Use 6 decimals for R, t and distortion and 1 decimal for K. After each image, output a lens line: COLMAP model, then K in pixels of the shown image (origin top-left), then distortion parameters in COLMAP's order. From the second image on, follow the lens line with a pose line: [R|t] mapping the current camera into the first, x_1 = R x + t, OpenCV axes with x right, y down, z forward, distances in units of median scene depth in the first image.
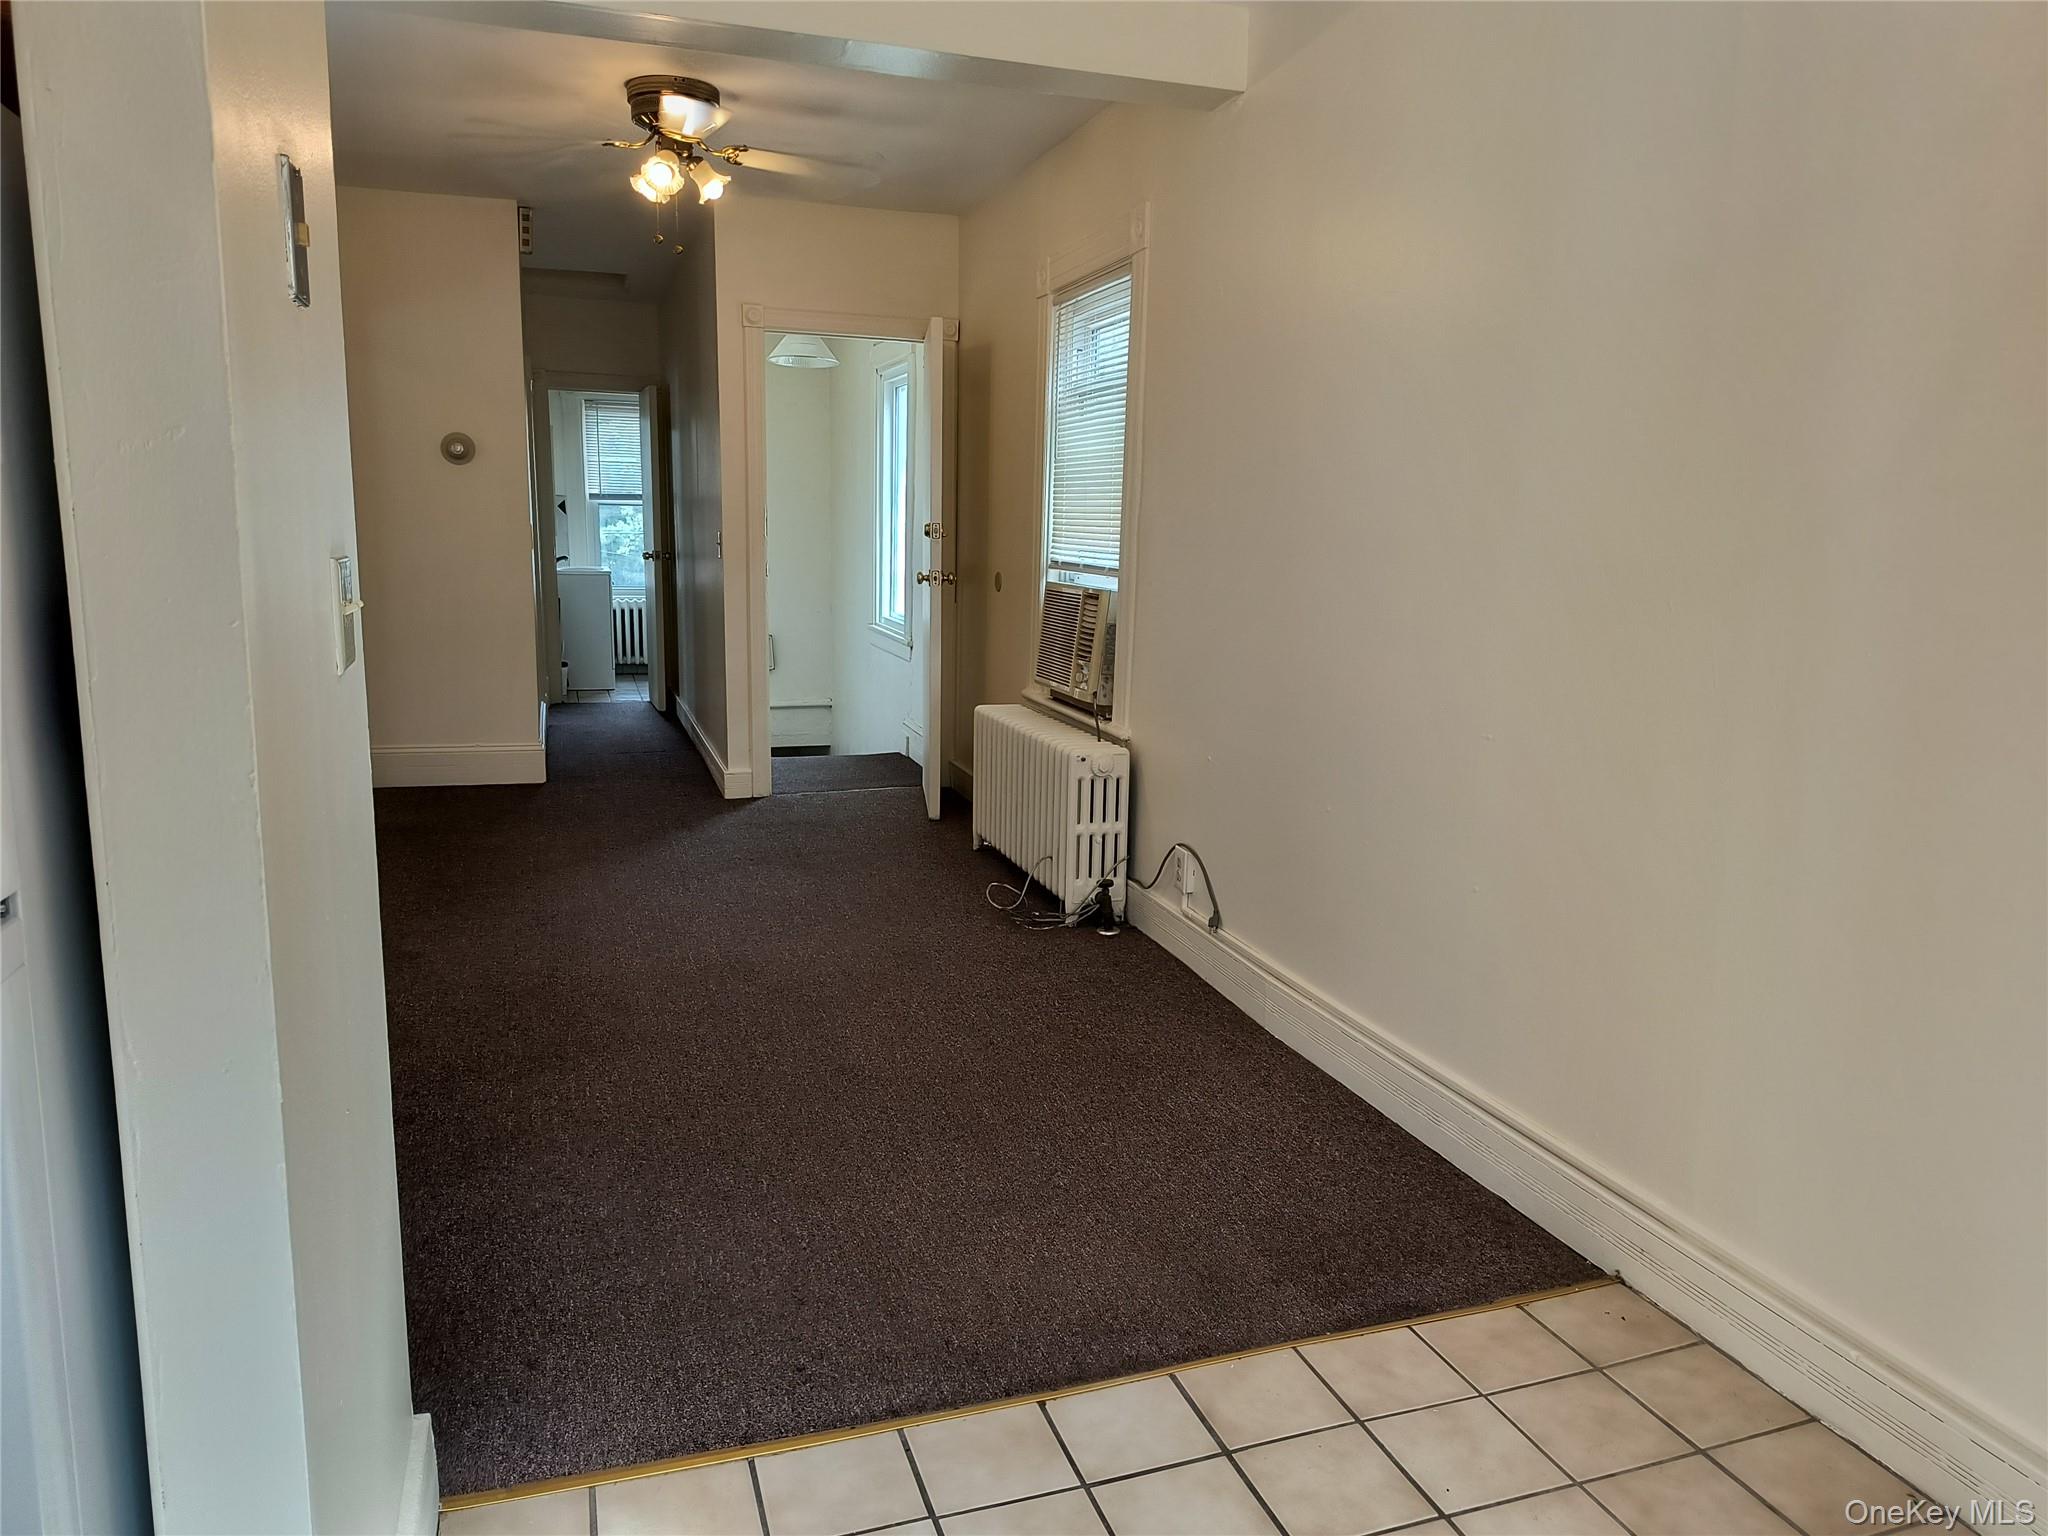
lens RADIAL K [[1378.4, 0, 1038.1], [0, 1378.4, 762.8], [0, 0, 1]] dist [0.017739, -0.010744]
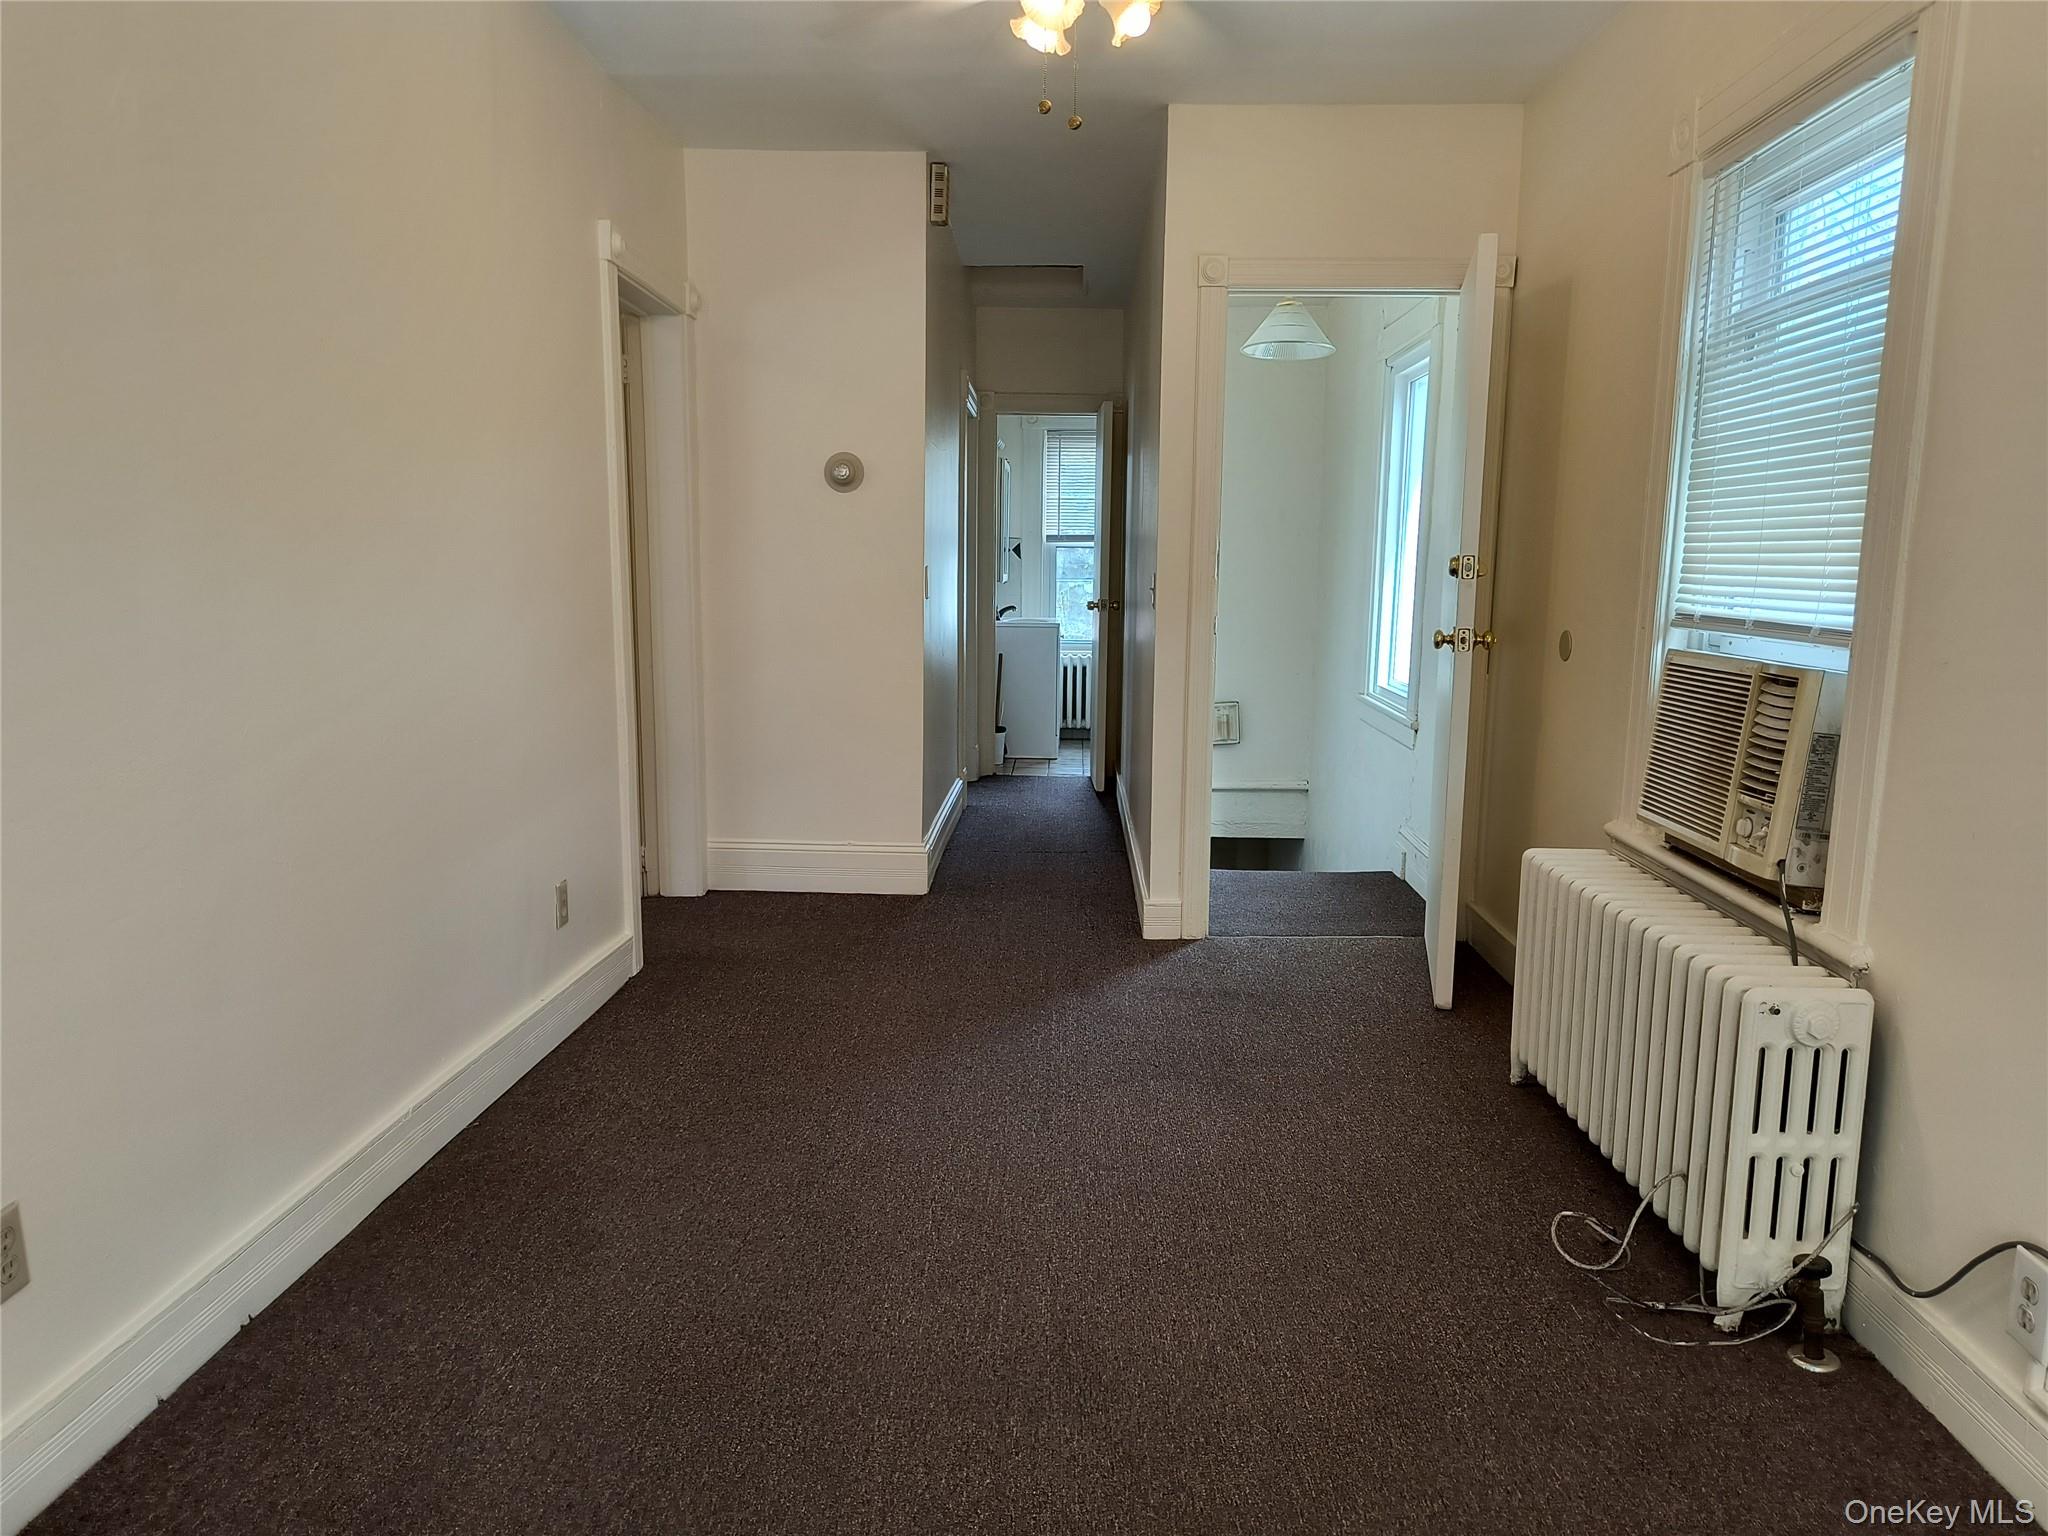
lens RADIAL K [[1378.4, 0, 1031.1], [0, 1378.4, 782.6], [0, 0, 1]] dist [0.017739, -0.010744]
pose [[0.936771, 0.044472, -0.347106, -0.034651], [-0.051347, 0.998624, -0.010630, -0.046386], [0.346156, 0.027780, 0.937766, 0.303887]]
